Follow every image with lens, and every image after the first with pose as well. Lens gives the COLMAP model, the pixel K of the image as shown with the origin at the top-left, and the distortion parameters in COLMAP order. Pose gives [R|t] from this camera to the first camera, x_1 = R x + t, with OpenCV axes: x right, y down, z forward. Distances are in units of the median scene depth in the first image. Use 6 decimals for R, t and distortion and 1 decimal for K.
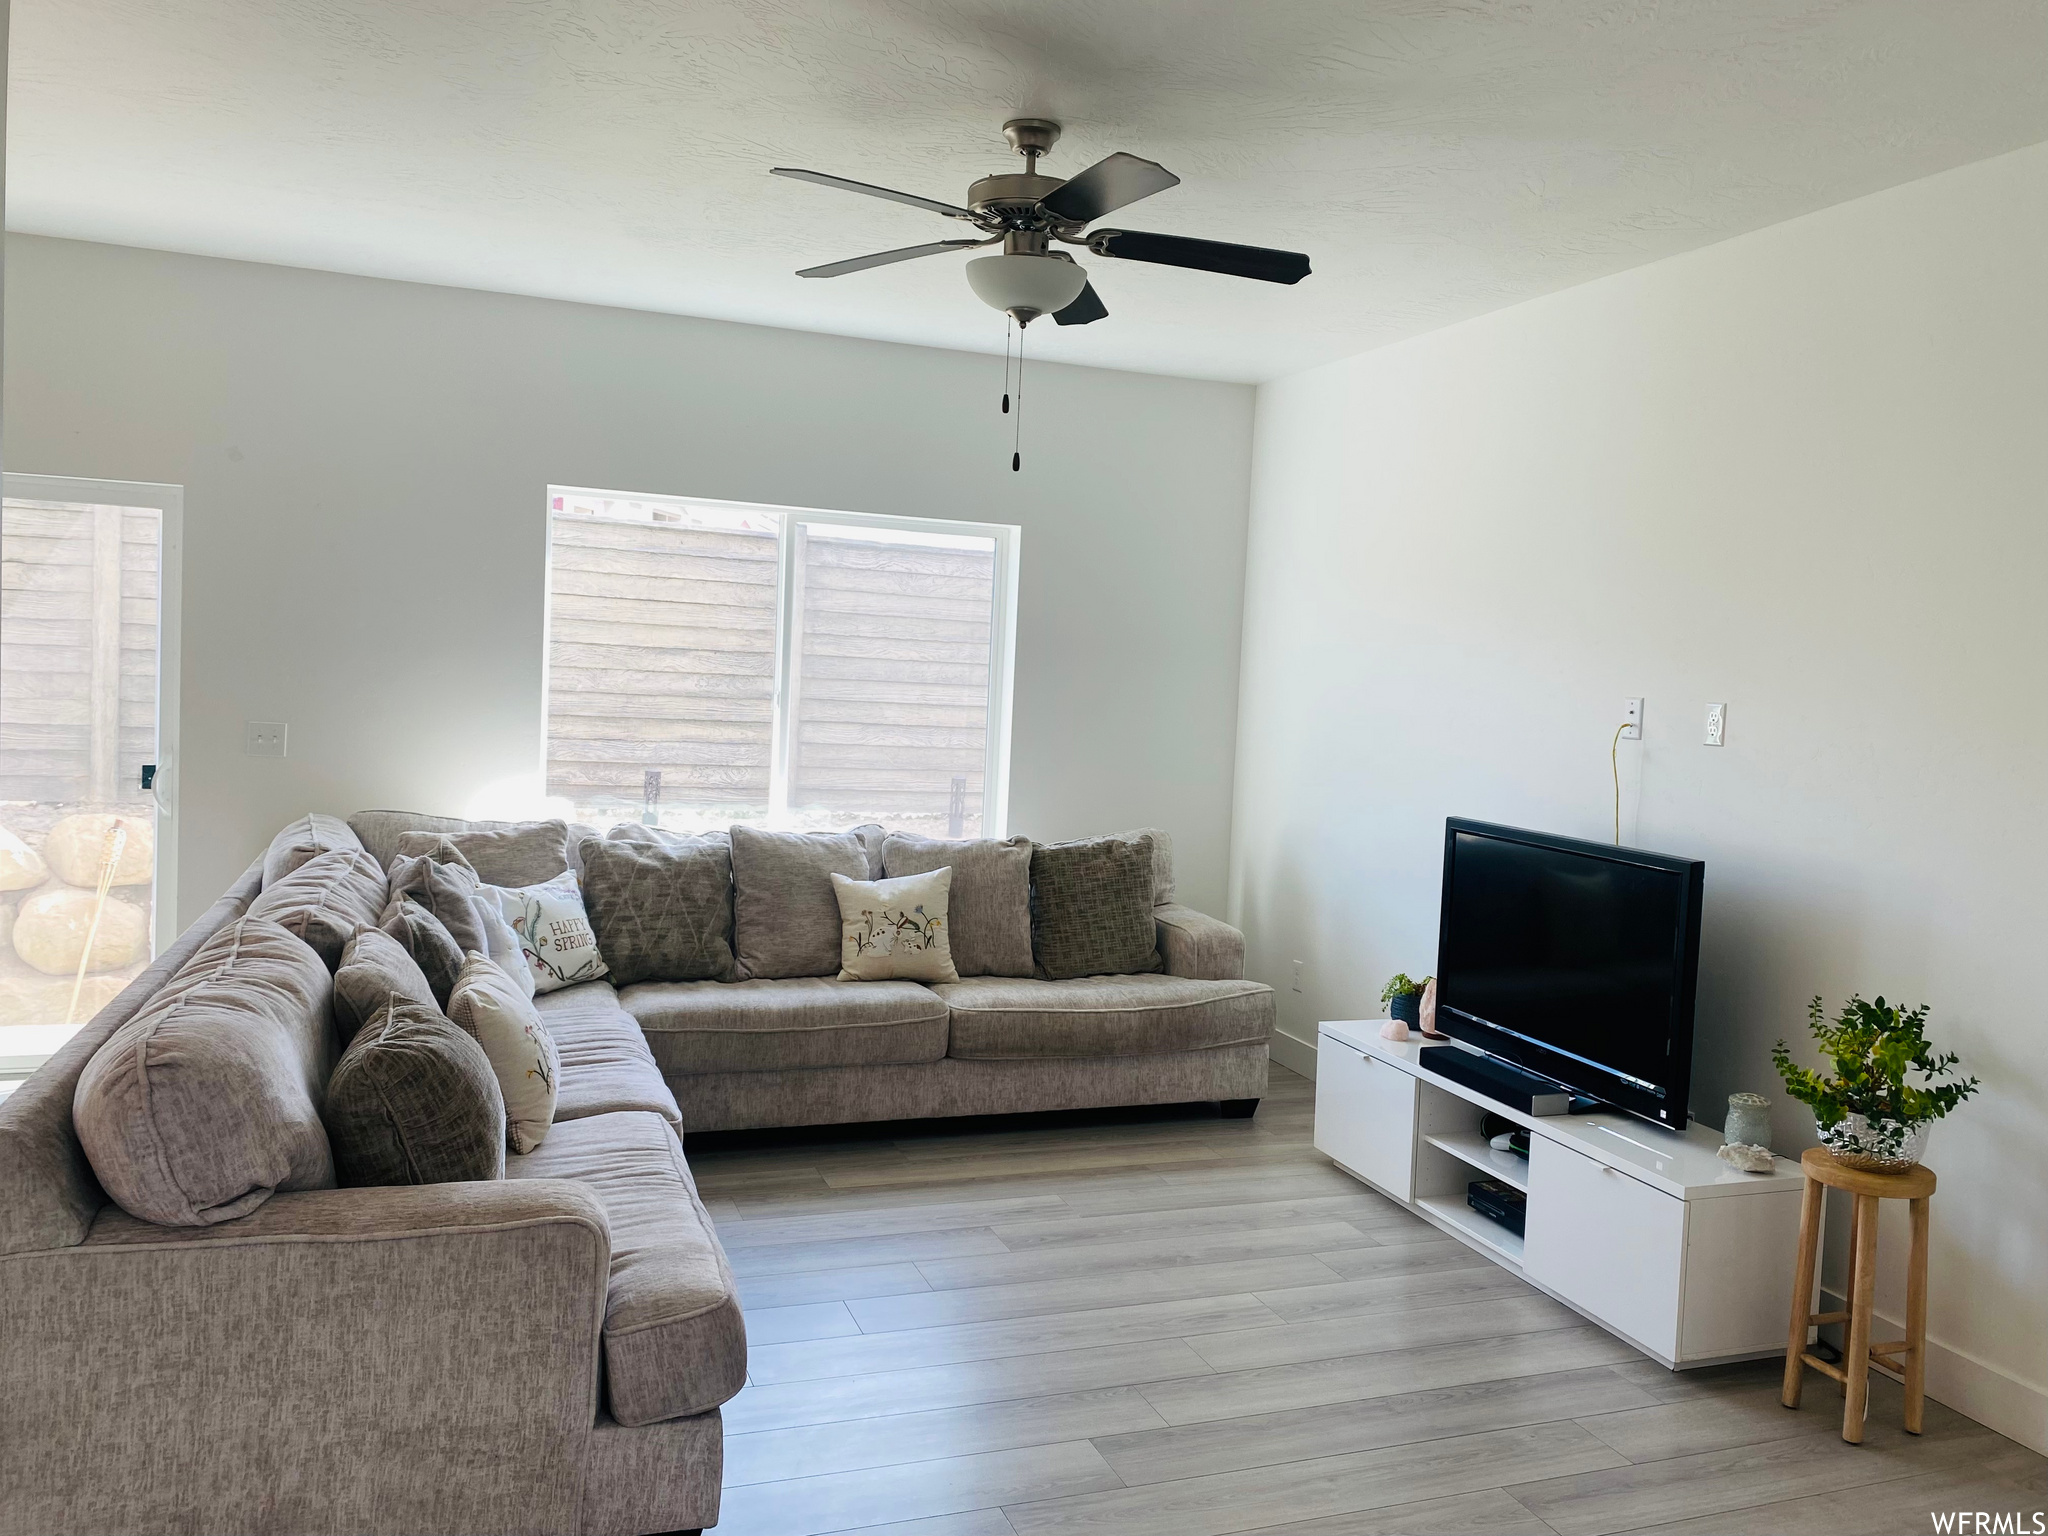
lens RADIAL K [[1536.2, 0, 1022.1], [0, 1536.2, 769.9], [0, 0, 1]] dist [0.010809, -0.006805]
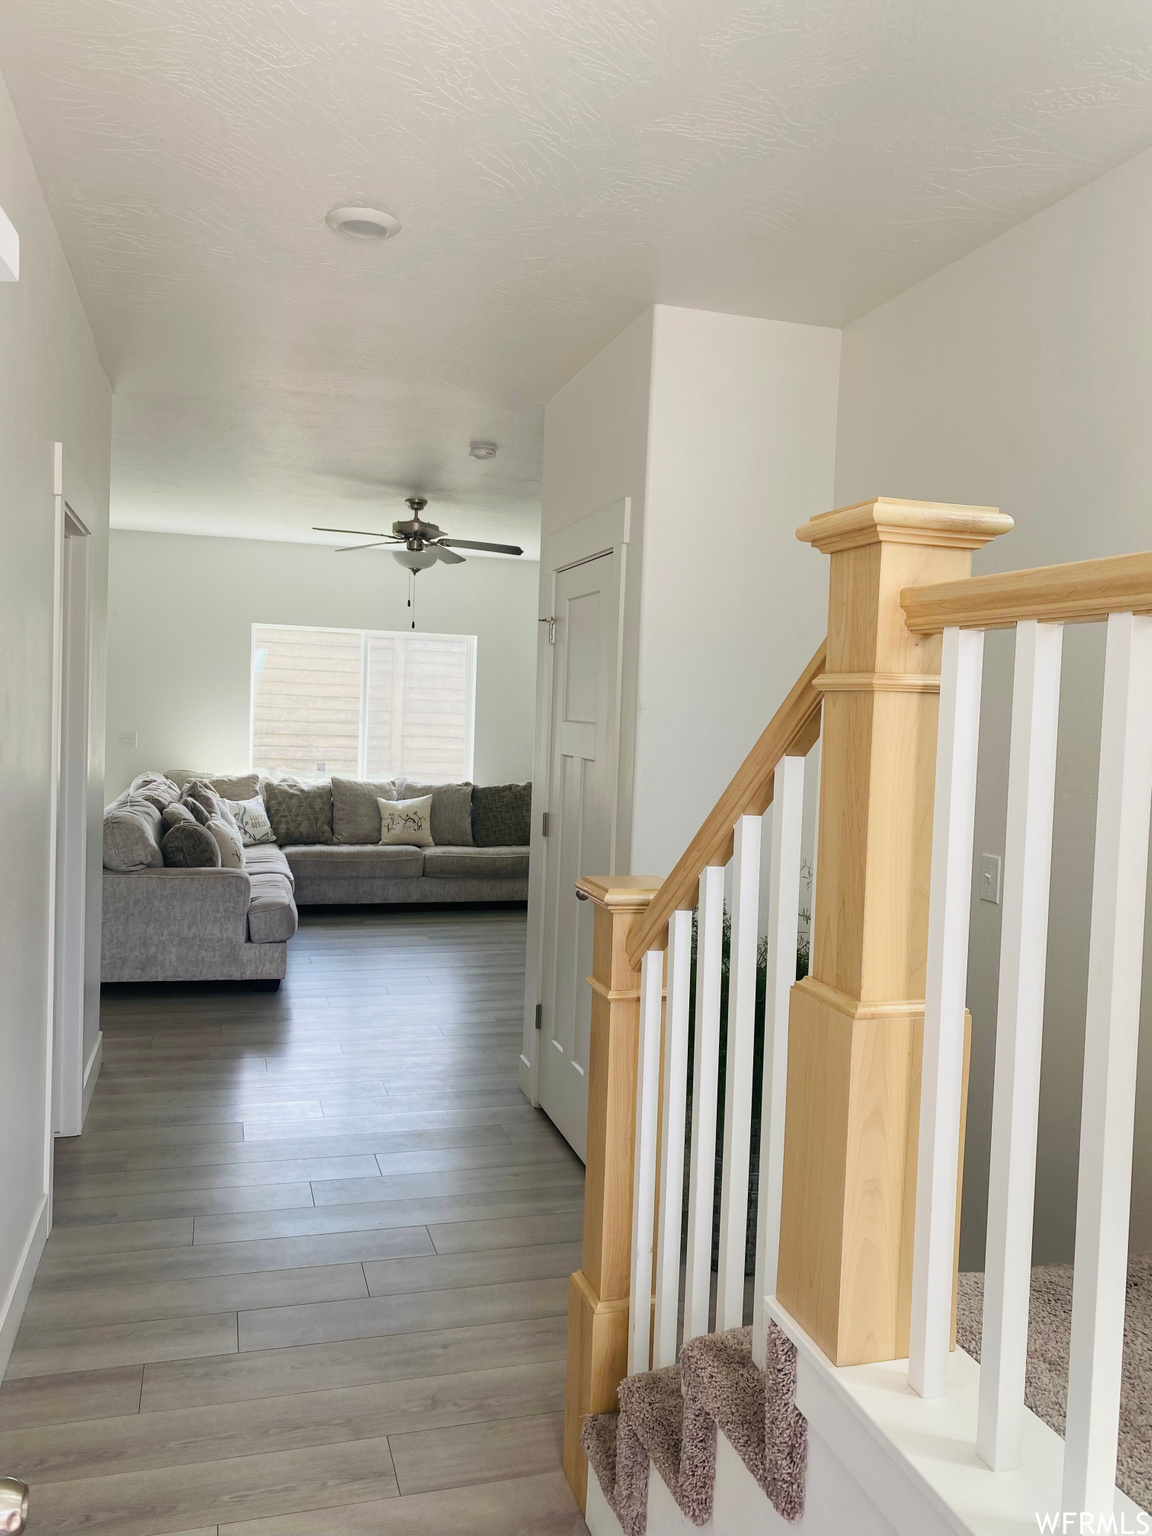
lens RADIAL K [[1152.2, 0, 577.9], [0, 1152.2, 763.5], [0, 0, 1]] dist [0.010809, -0.006805]
pose [[0.998132, -0.009078, -0.060410, 0.284452], [0.008007, 0.999807, -0.017954, 0.054074], [0.060561, 0.017437, 0.998012, -0.686667]]
